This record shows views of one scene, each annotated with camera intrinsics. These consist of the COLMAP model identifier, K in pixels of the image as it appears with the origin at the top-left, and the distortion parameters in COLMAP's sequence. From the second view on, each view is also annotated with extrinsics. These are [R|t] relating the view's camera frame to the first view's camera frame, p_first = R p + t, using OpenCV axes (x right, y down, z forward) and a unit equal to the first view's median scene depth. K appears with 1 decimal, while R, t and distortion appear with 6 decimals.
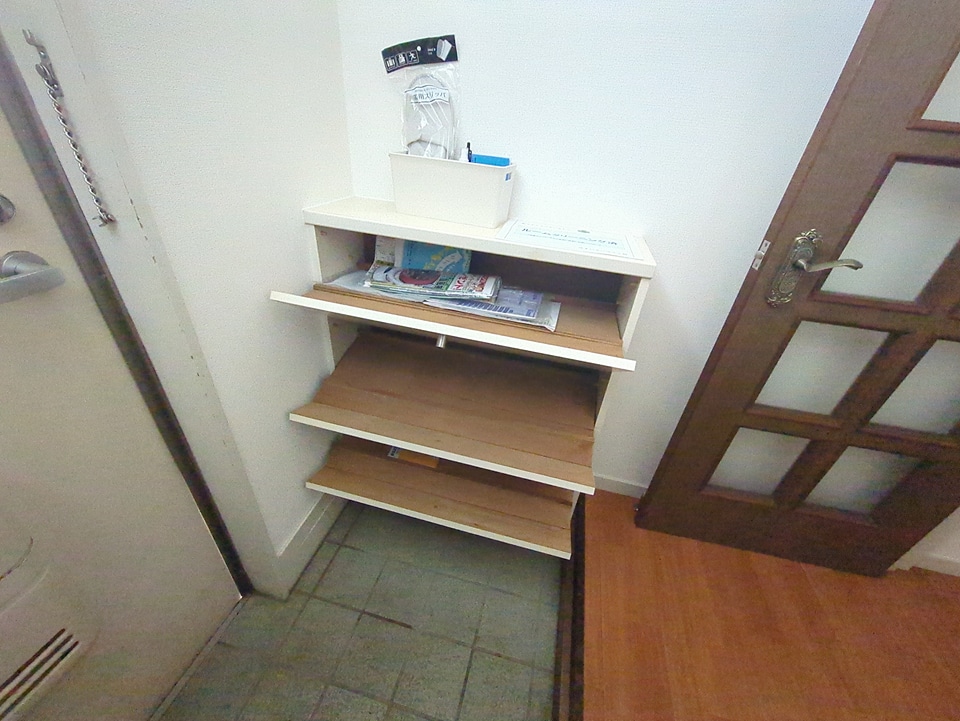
lens RADIAL K [[378.9, 0, 485.4], [0, 378.9, 359.7], [0, 0, 1]] dist [0.000168, 0.000058]
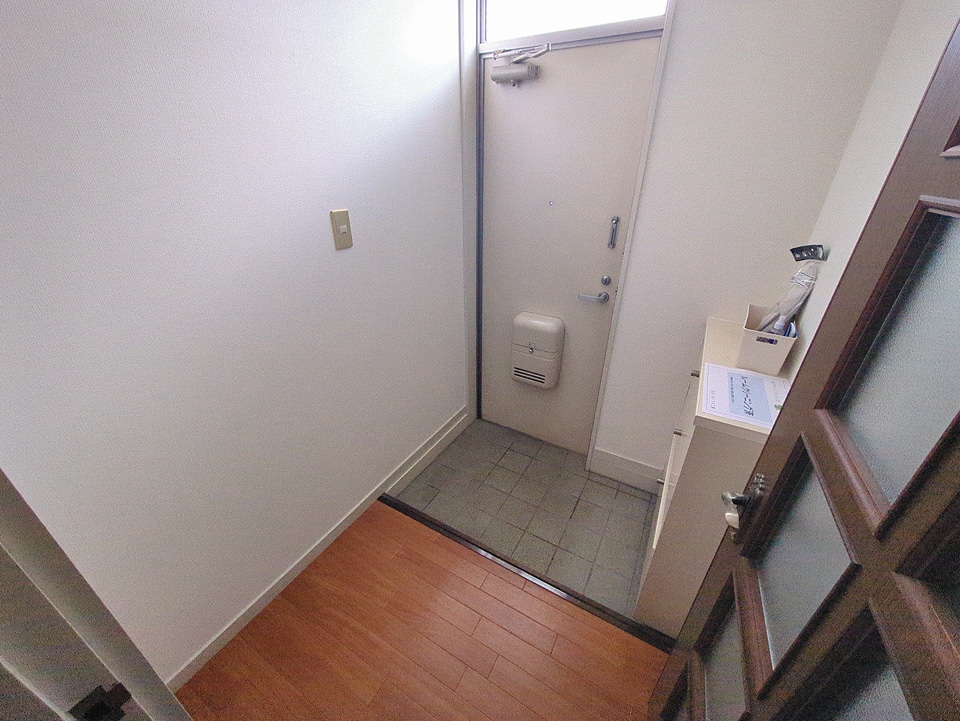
lens RADIAL K [[378.9, 0, 485.4], [0, 378.9, 359.7], [0, 0, 1]] dist [0.000168, 0.000058]
pose [[-0.274585, 0.357301, -0.892714, 1.514967], [-0.537108, 0.713070, 0.450606, -0.508038], [0.797570, 0.603214, -0.003889, 0.287514]]
